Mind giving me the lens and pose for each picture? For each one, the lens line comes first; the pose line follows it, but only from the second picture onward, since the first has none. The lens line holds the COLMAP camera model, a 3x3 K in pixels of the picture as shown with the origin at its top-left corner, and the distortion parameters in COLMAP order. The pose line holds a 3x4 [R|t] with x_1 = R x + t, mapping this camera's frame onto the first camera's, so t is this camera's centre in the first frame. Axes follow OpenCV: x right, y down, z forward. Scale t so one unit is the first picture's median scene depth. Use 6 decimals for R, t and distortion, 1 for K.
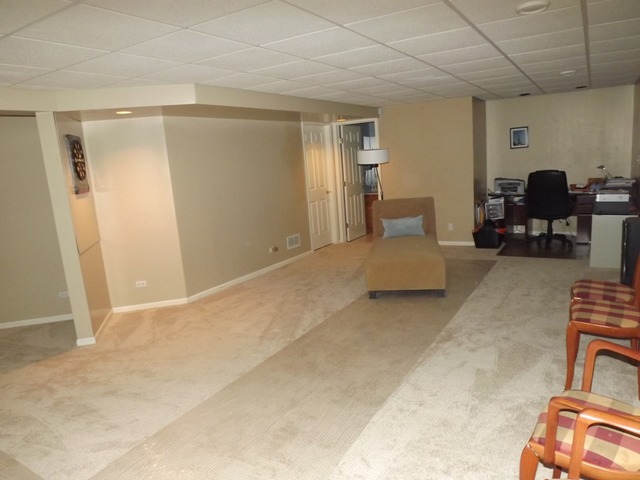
lens RADIAL K [[467.5, 0, 317.9], [0, 467.5, 242.4], [0, 0, 1]] dist [-0.055951, 0.008287]
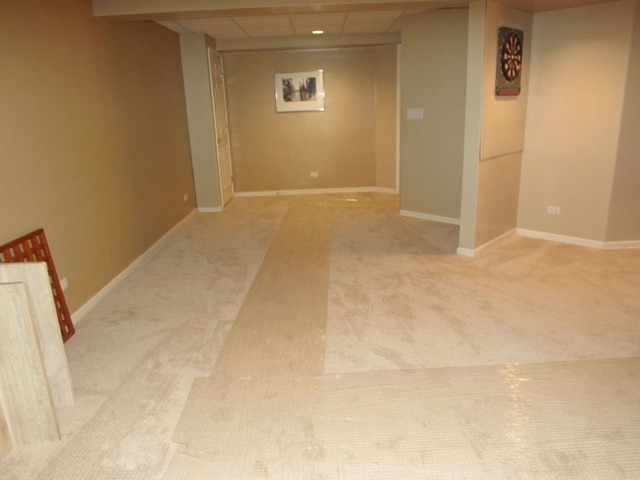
lens RADIAL K [[467.5, 0, 320.7], [0, 467.5, 241.4], [0, 0, 1]] dist [-0.055951, 0.008287]
pose [[0.526536, 0.299372, -0.795698, 0.103707], [-0.159072, 0.954111, 0.253710, -0.004749], [0.835138, -0.007015, 0.549996, 0.204277]]
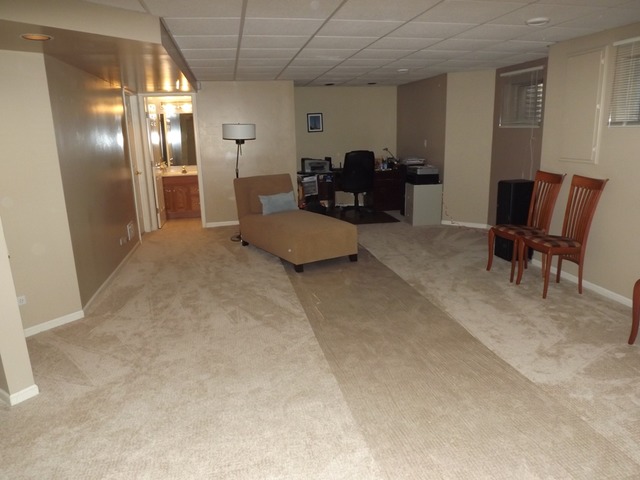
lens RADIAL K [[467.5, 0, 322.6], [0, 467.5, 240.4], [0, 0, 1]] dist [-0.055951, 0.008287]
pose [[0.745657, -0.097533, 0.659153, -0.564470], [0.089175, 0.994937, 0.046341, 0.012810], [-0.660336, 0.024226, 0.750579, 0.246725]]
